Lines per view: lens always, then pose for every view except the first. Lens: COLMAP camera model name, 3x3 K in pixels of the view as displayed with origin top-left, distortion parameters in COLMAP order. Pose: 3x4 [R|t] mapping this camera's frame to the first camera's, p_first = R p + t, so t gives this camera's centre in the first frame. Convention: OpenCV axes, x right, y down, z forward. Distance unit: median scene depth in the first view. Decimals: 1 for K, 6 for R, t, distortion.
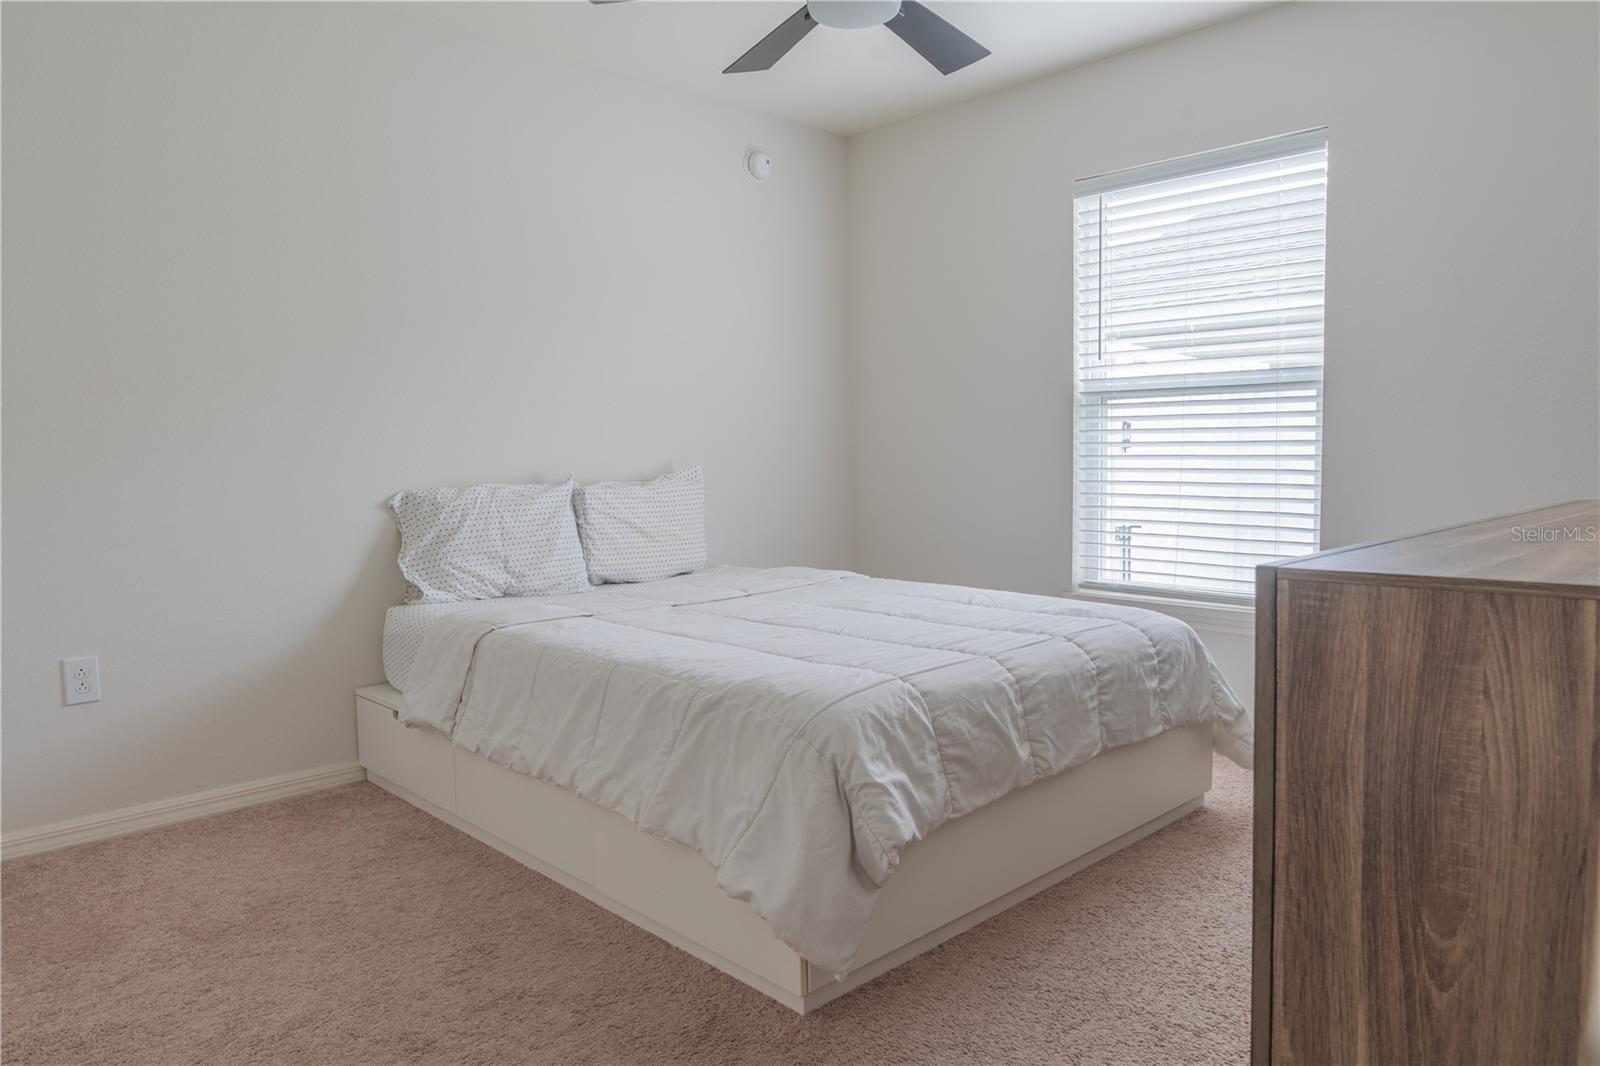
lens RADIAL K [[1080.6, 0, 803.5], [0, 1080.6, 533.7], [0, 0, 1]] dist [-0.013875, -0.003659]
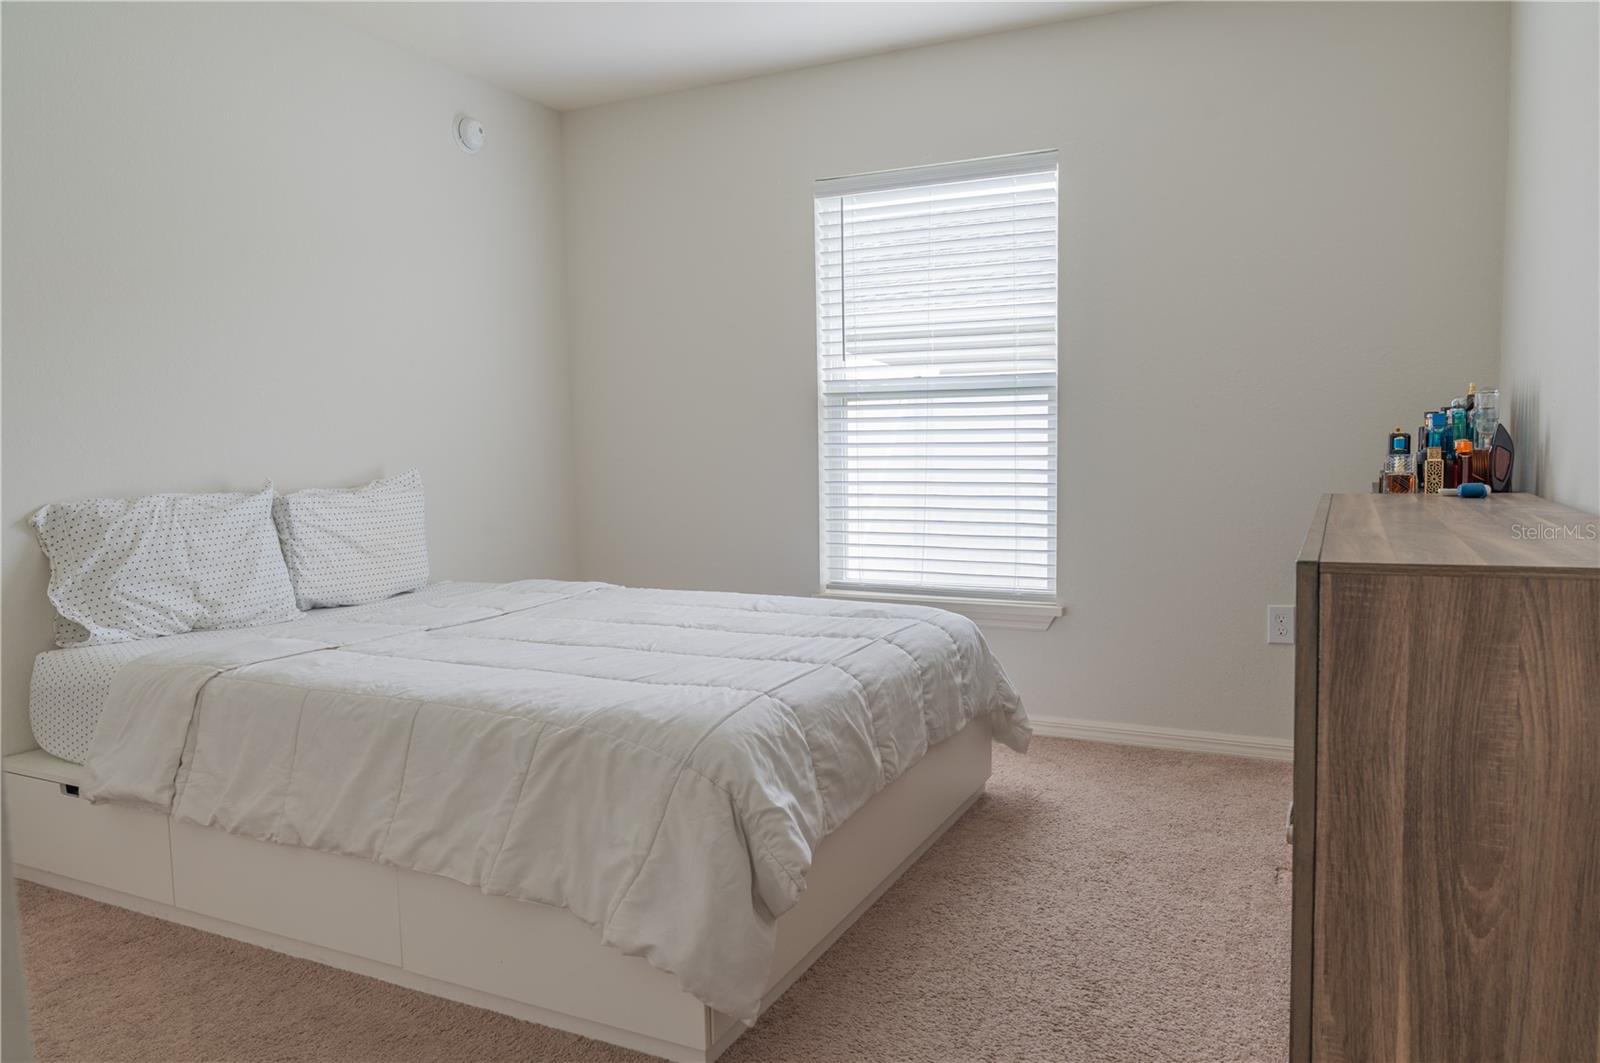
lens RADIAL K [[1080.6, 0, 803.5], [0, 1080.6, 532.2], [0, 0, 1]] dist [-0.013875, -0.003659]
pose [[0.930365, -0.024326, 0.365828, -0.239723], [0.026496, 0.999648, -0.000912, -0.006328], [-0.365677, 0.010541, 0.930682, 0.113569]]
